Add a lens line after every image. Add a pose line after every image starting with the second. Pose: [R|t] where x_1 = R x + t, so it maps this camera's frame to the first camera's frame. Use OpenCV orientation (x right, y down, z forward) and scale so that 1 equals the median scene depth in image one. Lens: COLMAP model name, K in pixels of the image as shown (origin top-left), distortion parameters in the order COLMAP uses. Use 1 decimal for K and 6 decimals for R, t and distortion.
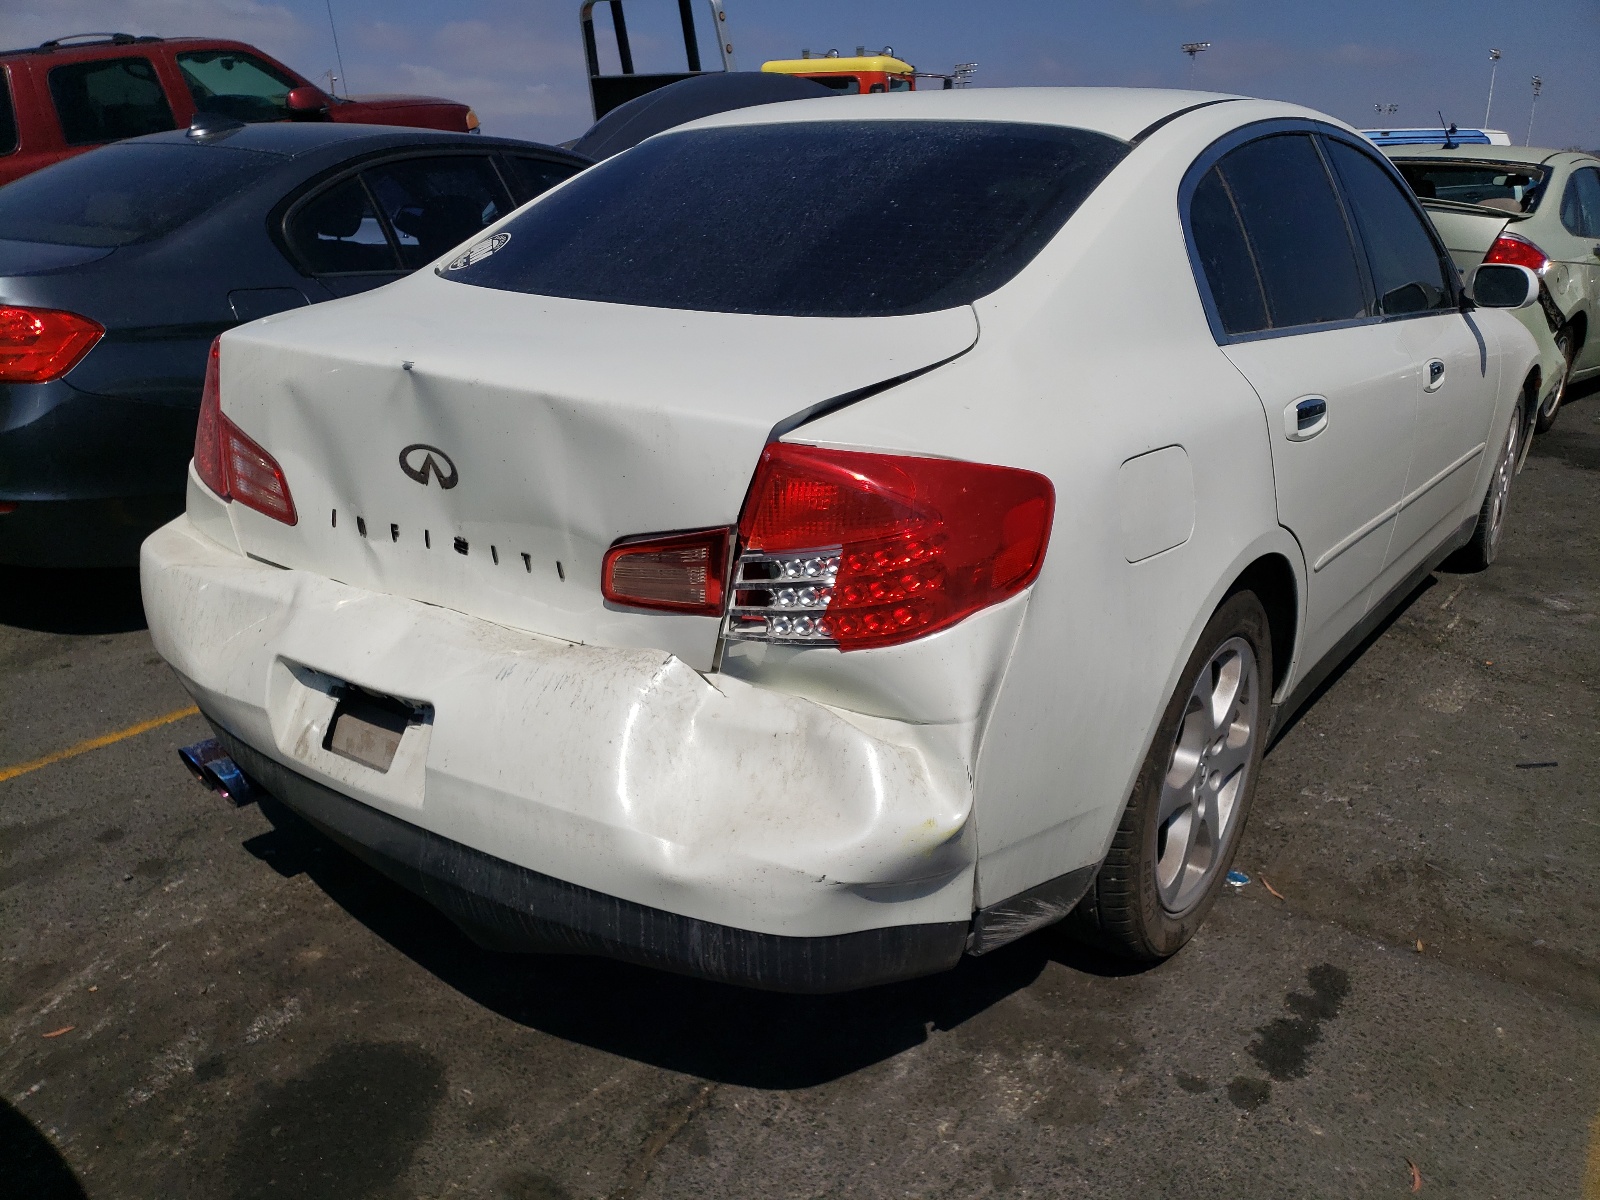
lens RADIAL K [[1212.7, 0, 800.0], [0, 1212.7, 600.0], [0, 0, 1]] dist [0.005969, -0.000260]
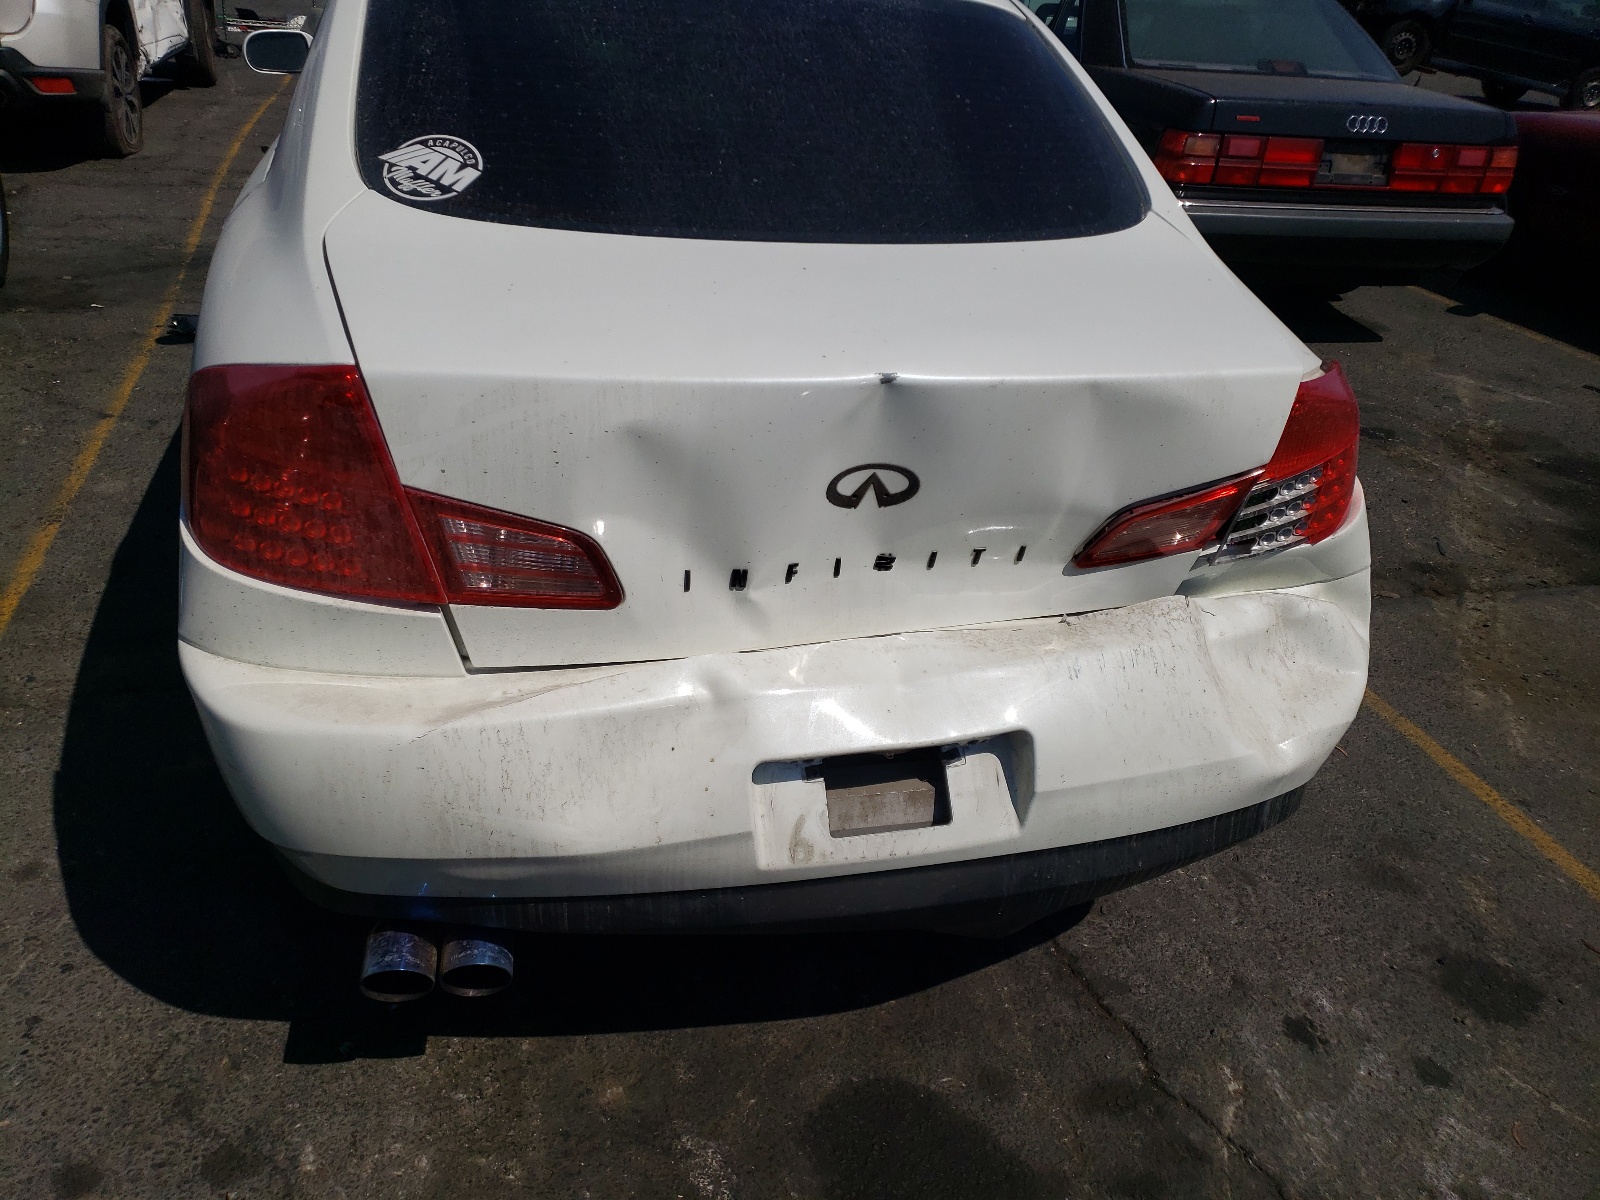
lens RADIAL K [[1211.4, 0, 782.1], [0, 1211.4, 588.3], [0, 0, 1]] dist [0.053556, -0.031504]
pose [[0.653650, -0.332348, 0.679917, -0.929047], [0.184804, 0.941311, 0.282455, -0.288676], [-0.733886, -0.058975, 0.676707, 0.454123]]
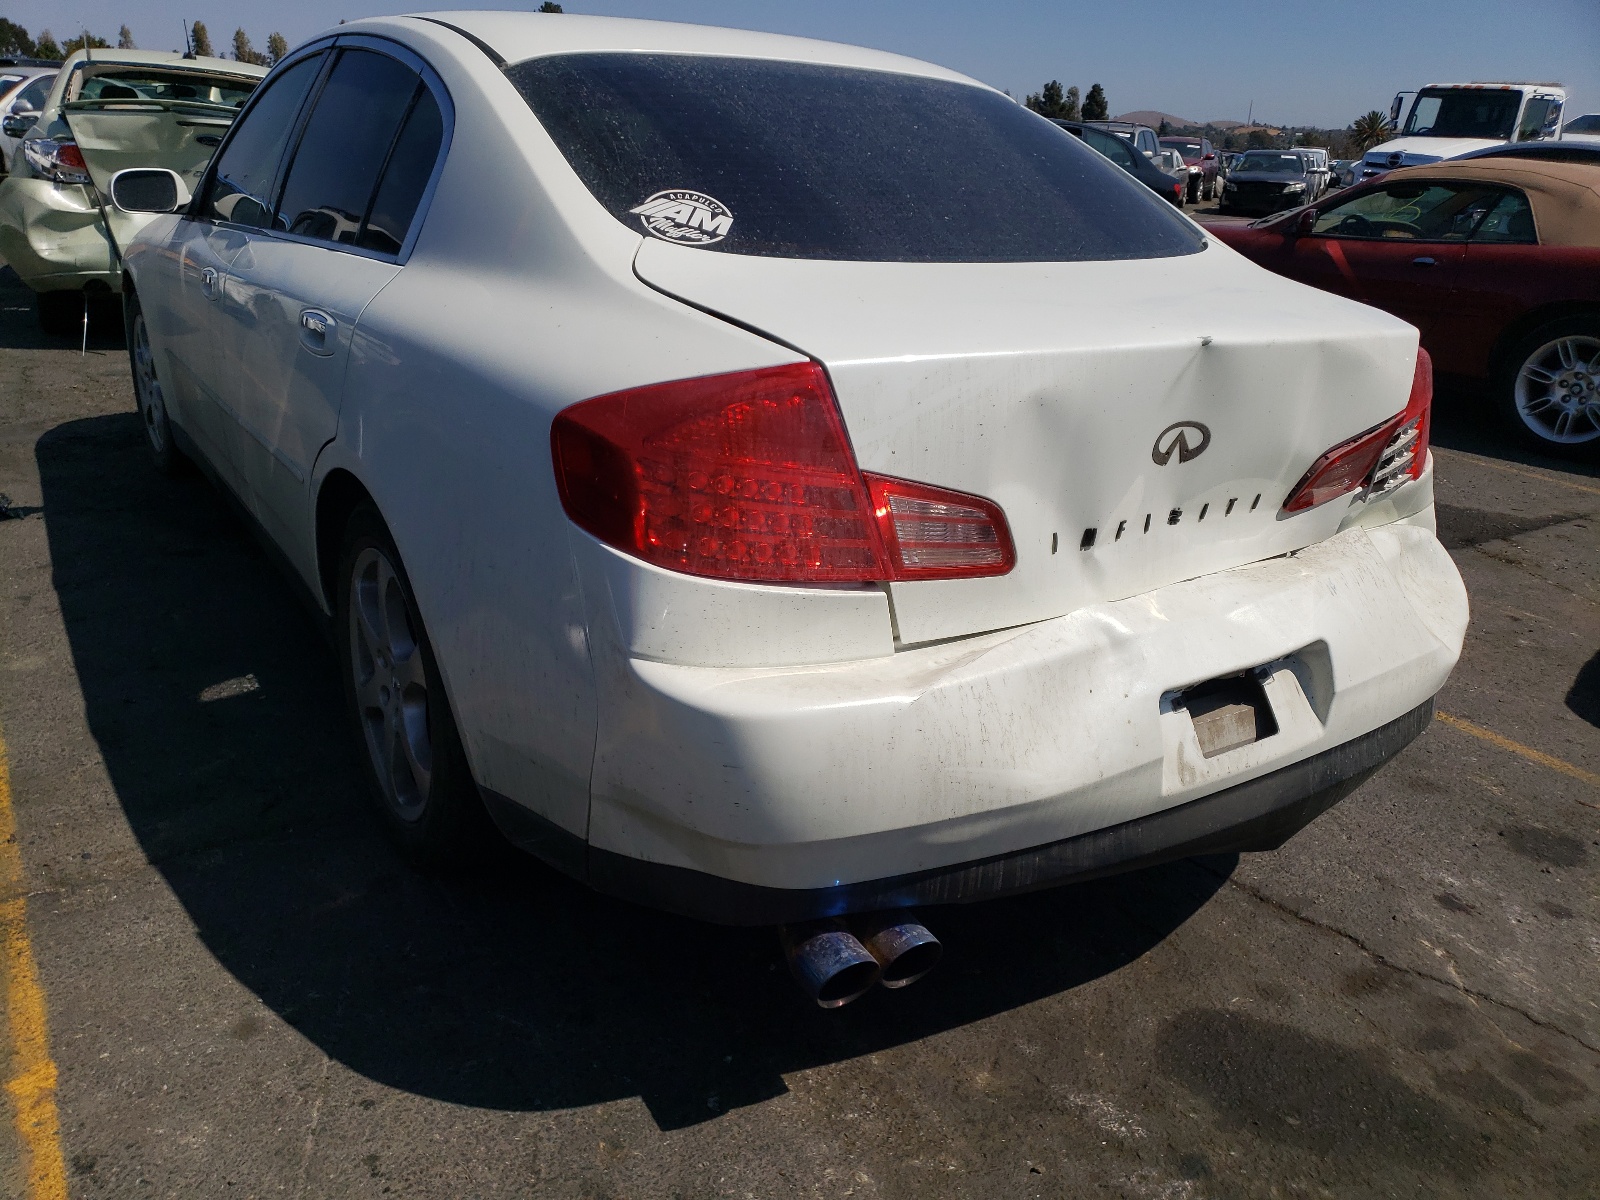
lens RADIAL K [[1197.8, 0, 800.0], [0, 1197.8, 600.0], [0, 0, 1]] dist [0.038175, -0.004143]
pose [[0.380683, -0.323518, 0.866266, -1.271048], [0.258554, 0.936677, 0.236192, -0.293146], [-0.887823, 0.134062, 0.440224, 0.841515]]
